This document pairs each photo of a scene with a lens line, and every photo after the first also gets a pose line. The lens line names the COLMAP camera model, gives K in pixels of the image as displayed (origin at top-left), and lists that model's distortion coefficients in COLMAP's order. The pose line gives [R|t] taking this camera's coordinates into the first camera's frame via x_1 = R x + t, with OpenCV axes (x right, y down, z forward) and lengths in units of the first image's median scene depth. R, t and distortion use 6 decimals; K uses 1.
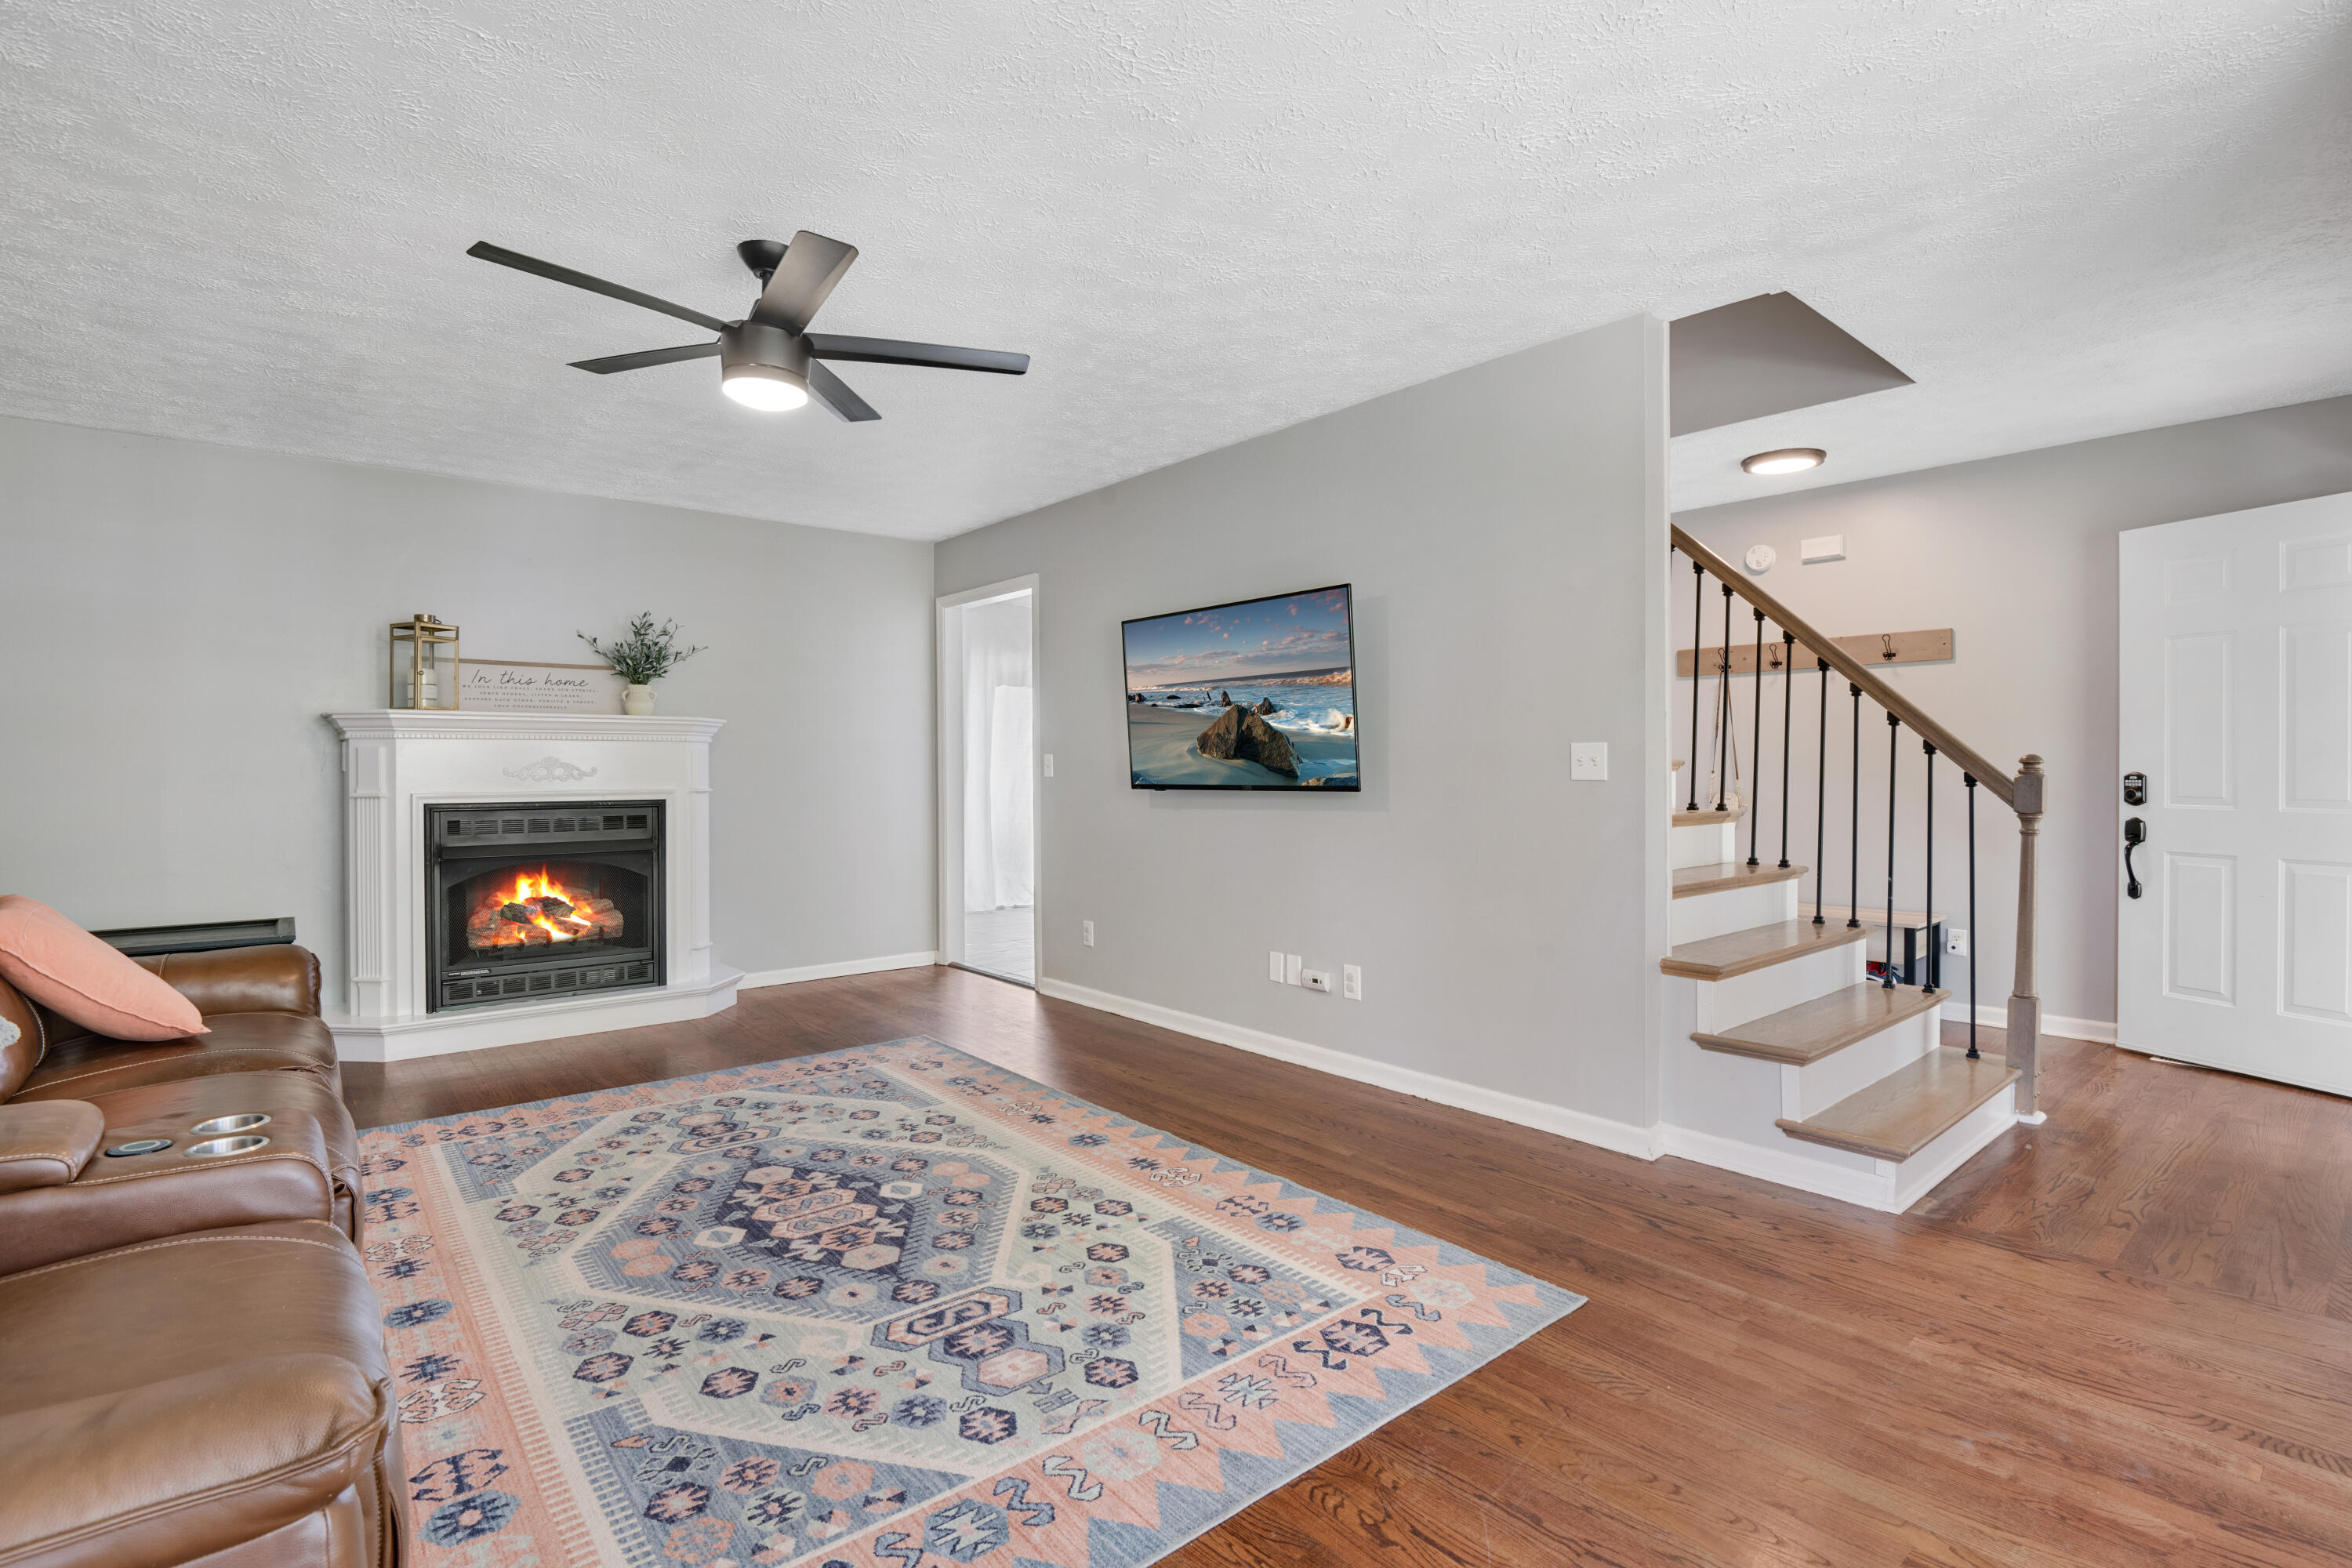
lens RADIAL K [[1089.6, 0, 1185.8], [0, 1089.6, 771.8], [0, 0, 1]] dist [0.001489, -0.015824]
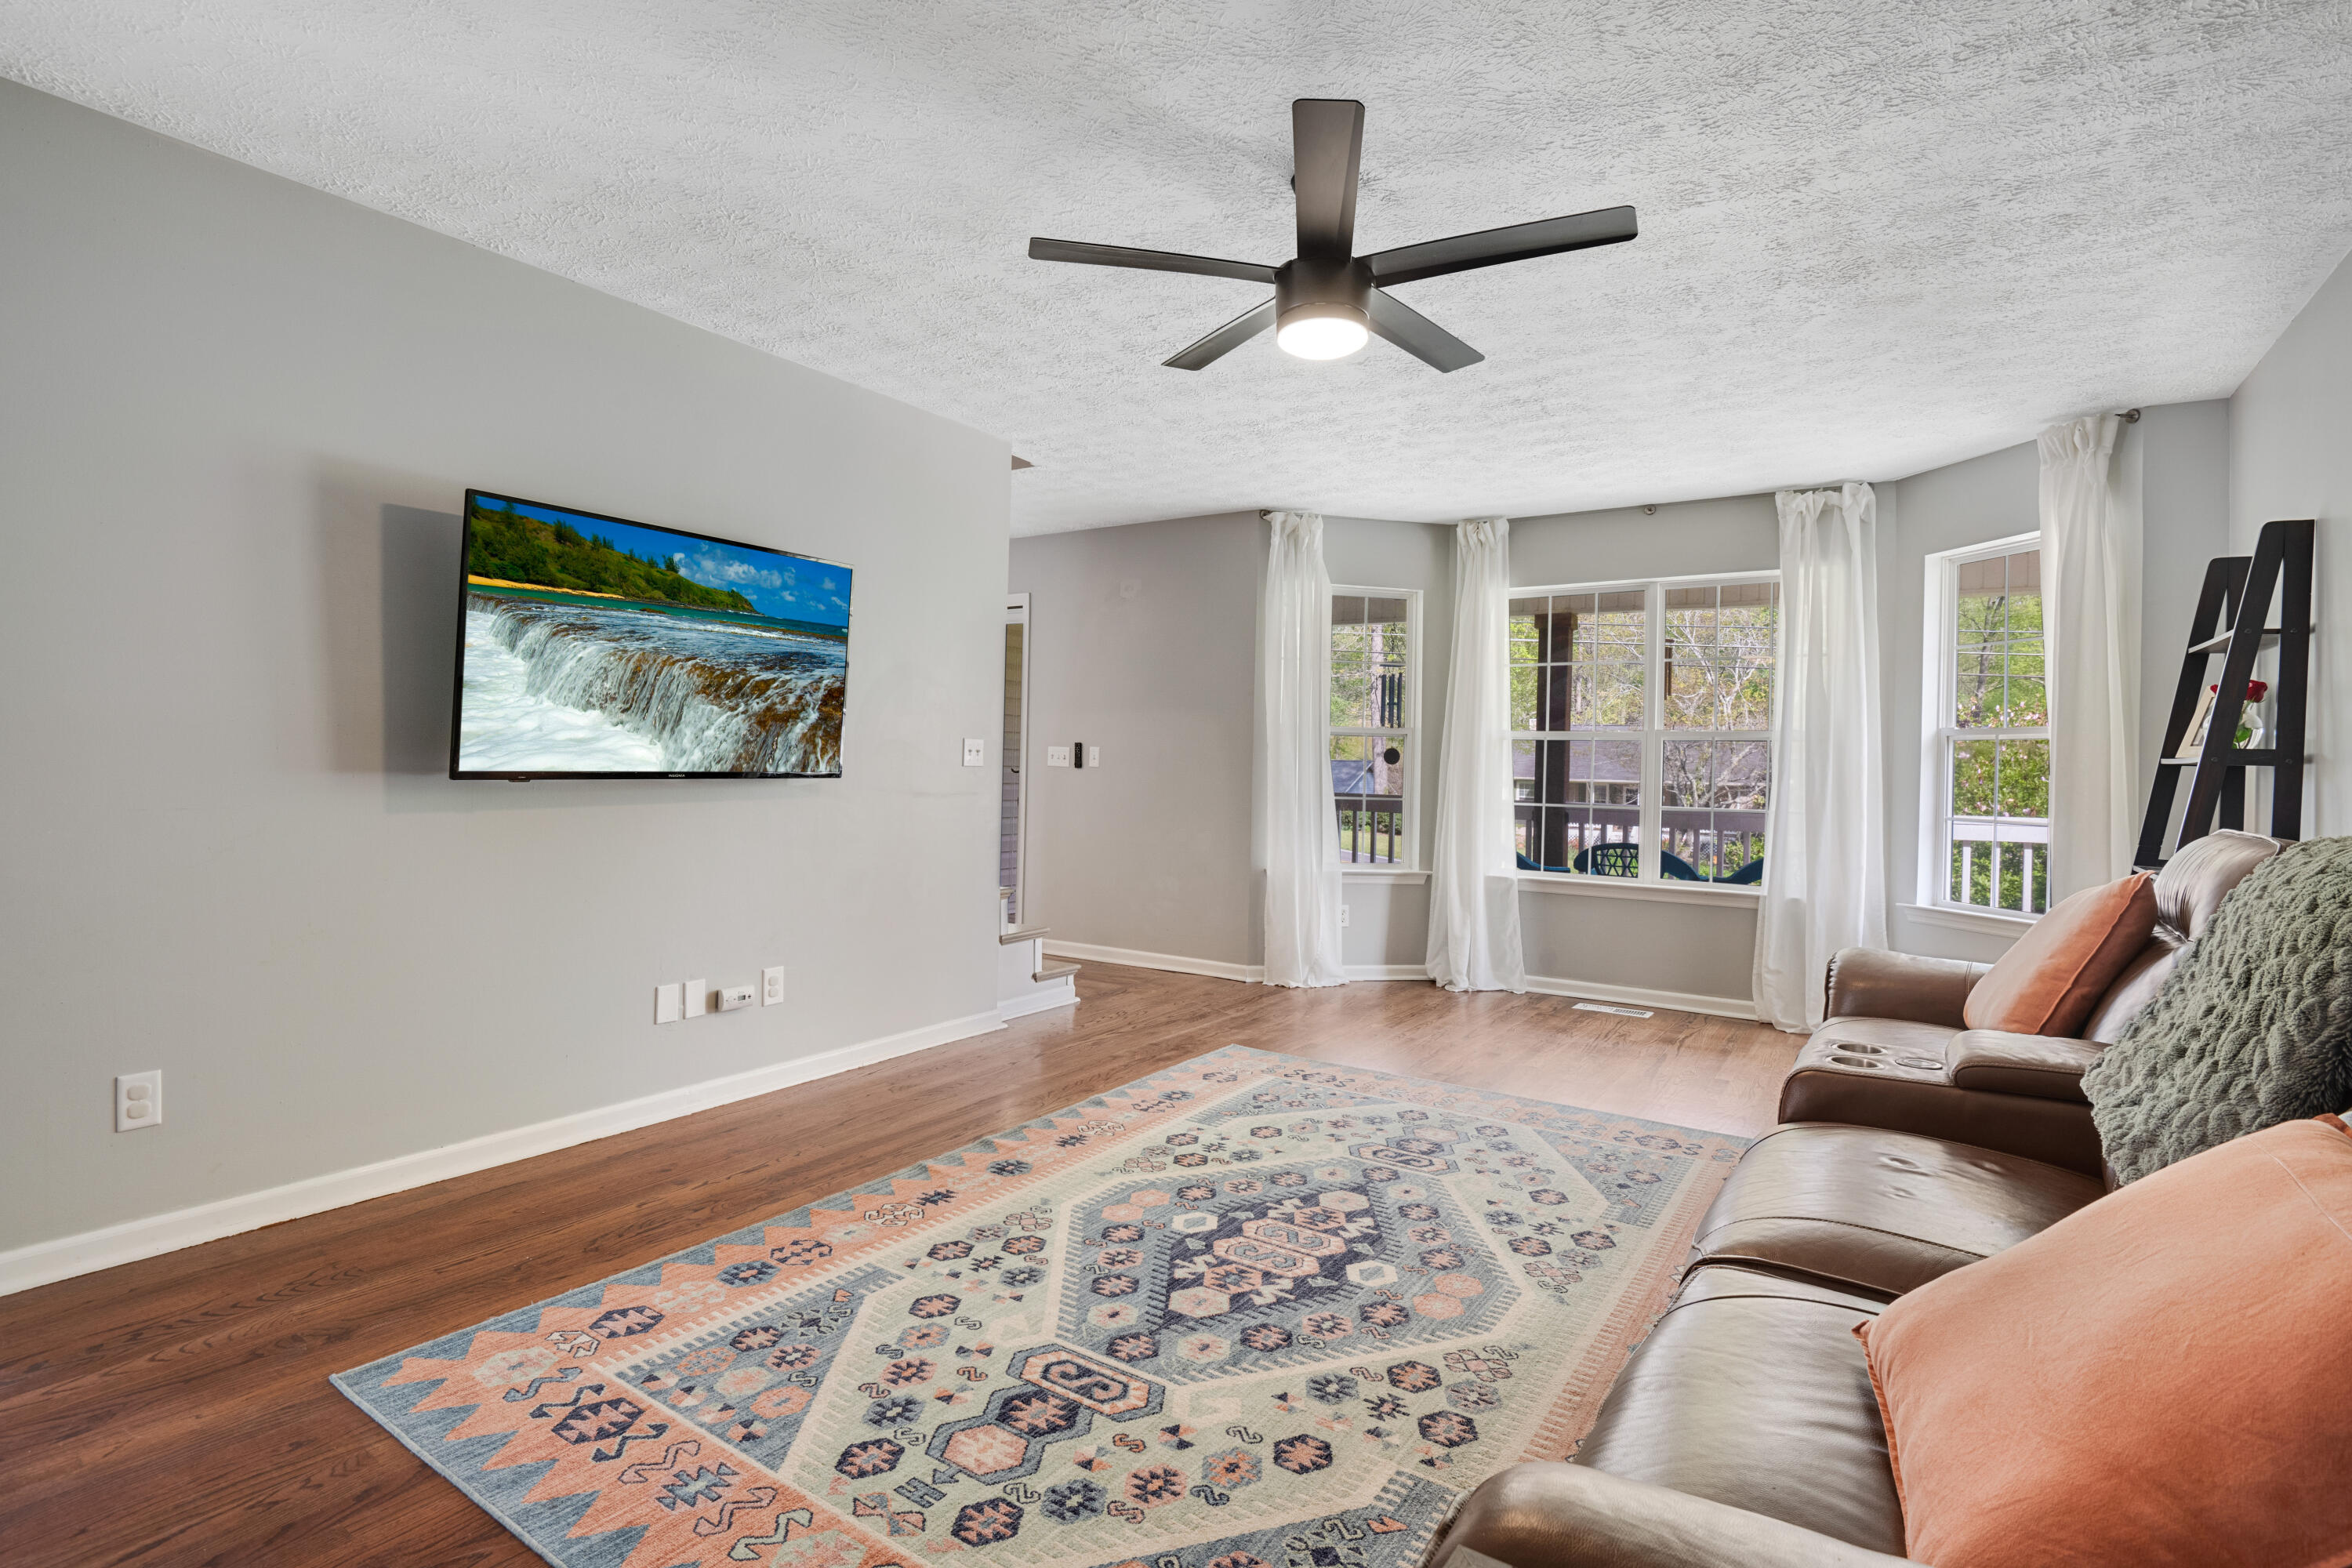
lens RADIAL K [[1137.2, 0, 1174.1], [0, 1137.2, 763.4], [0, 0, 1]] dist [-0.003823, -0.000962]
pose [[-0.269226, -0.002687, 0.963073, -1.254507], [-0.017023, 0.999853, -0.001970, 0.004031], [-0.962927, -0.016925, -0.269232, 1.373011]]
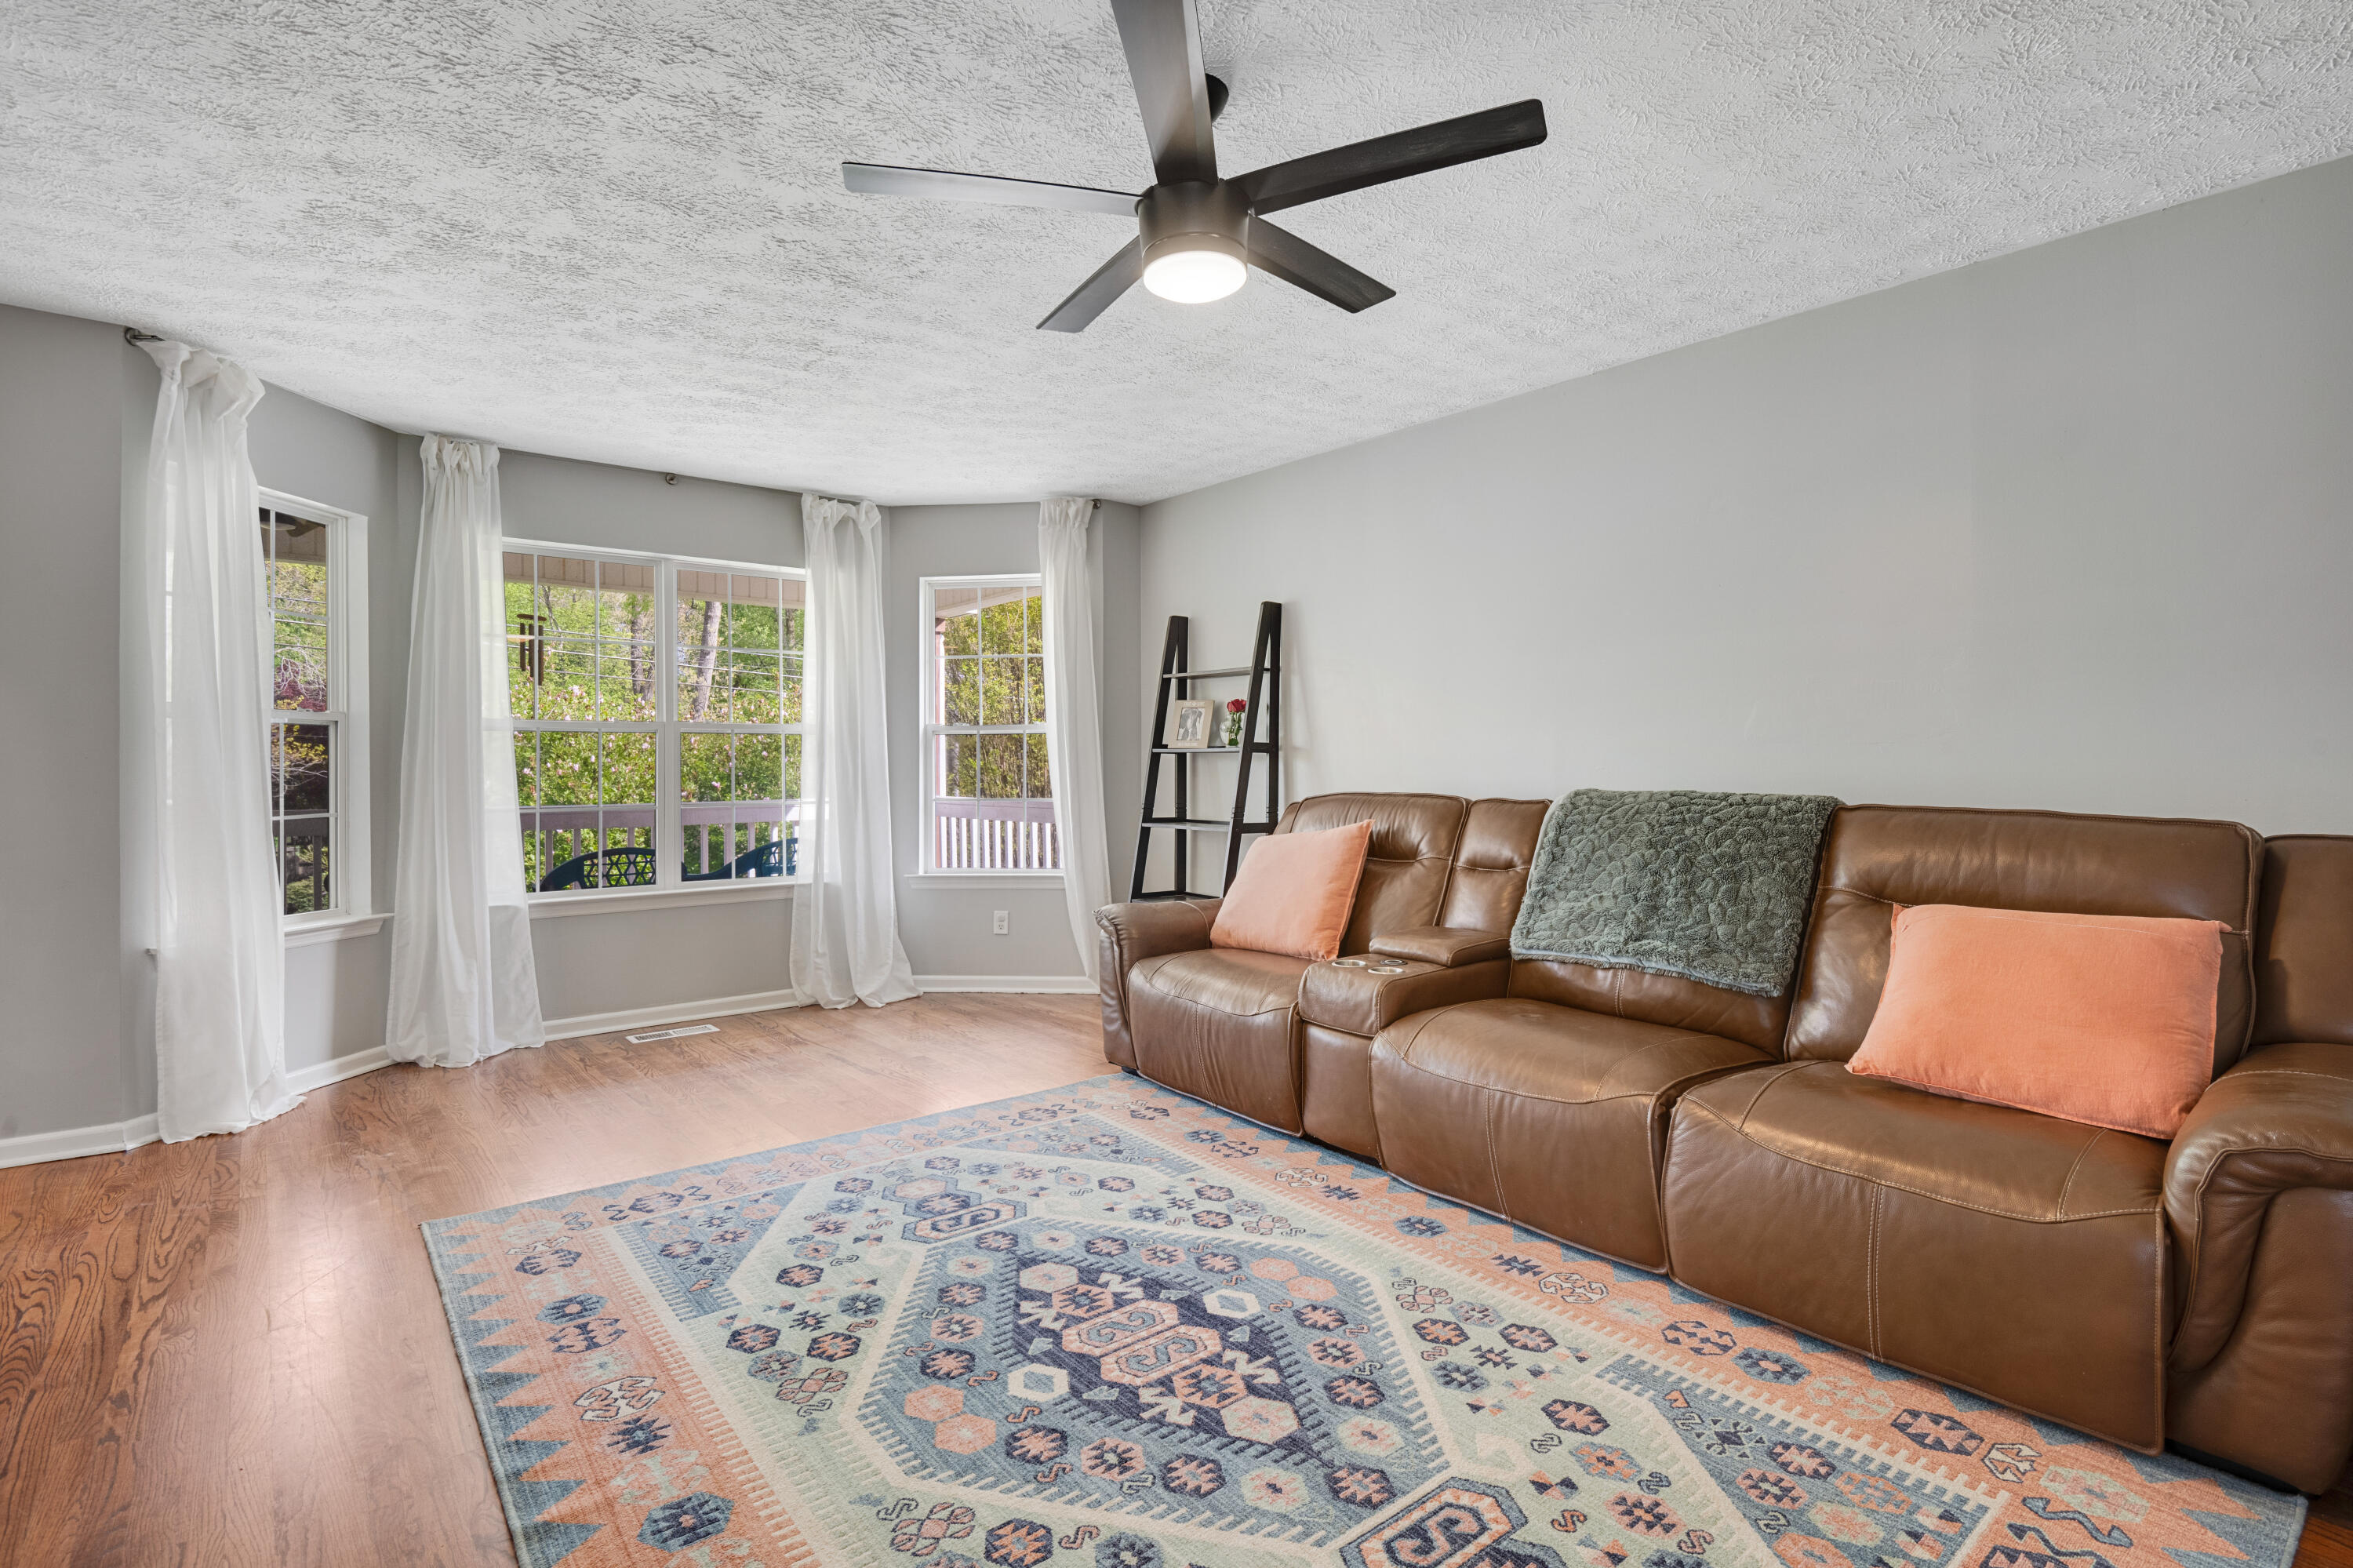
lens RADIAL K [[1117.8, 0, 1173.2], [0, 1117.8, 774.5], [0, 0, 1]] dist [0.002709, -0.018277]
pose [[-0.999599, 0.007307, 0.027348, -0.394411], [0.007636, 0.999899, 0.011946, -0.002433], [-0.027257, 0.012150, -0.999555, 1.813829]]
